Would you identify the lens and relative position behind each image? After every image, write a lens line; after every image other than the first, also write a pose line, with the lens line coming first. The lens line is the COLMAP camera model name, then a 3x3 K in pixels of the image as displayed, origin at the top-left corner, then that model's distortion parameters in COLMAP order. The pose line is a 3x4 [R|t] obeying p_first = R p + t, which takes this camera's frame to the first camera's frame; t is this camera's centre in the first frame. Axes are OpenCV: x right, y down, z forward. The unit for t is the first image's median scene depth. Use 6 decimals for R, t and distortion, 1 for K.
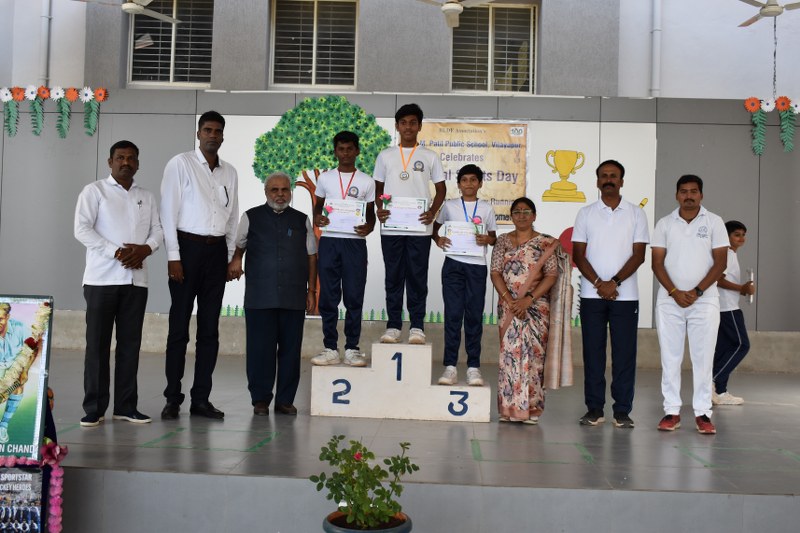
lens RADIAL K [[917.4, 0, 400.0], [0, 917.4, 266.5], [0, 0, 1]] dist [-0.036552, -0.056289]
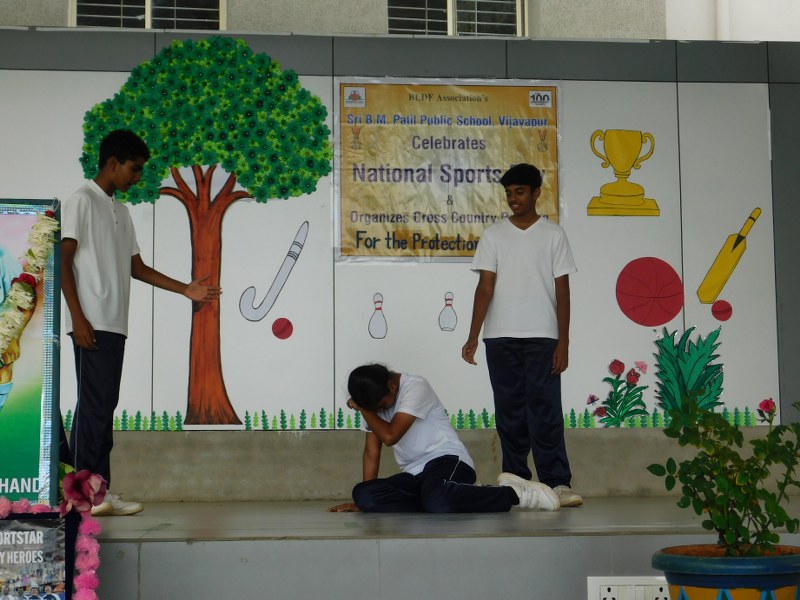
lens RADIAL K [[1580.6, 0, 400.0], [0, 1580.6, 300.0], [0, 0, 1]] dist [0.059278, -0.296232]
pose [[0.985736, -0.019167, 0.167206, -0.133197], [0.034807, 0.995232, -0.091112, 0.070462], [-0.164662, 0.095632, 0.981703, 0.029415]]
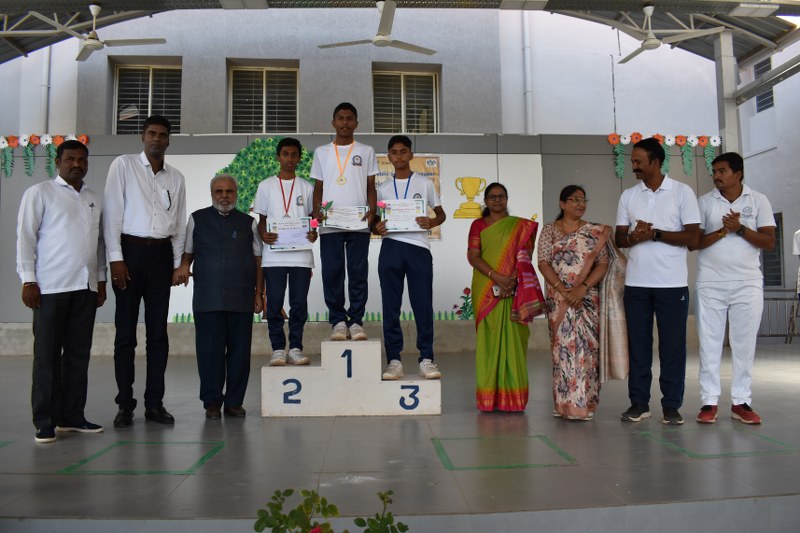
lens RADIAL K [[617.1, 0, 400.0], [0, 617.1, 266.5], [0, 0, 1]] dist [-0.086887, -0.000791]
pose [[0.993393, -0.033481, 0.109773, -0.009305], [0.036898, 0.998891, -0.029241, 0.014420], [-0.108672, 0.033099, 0.993526, 0.187118]]
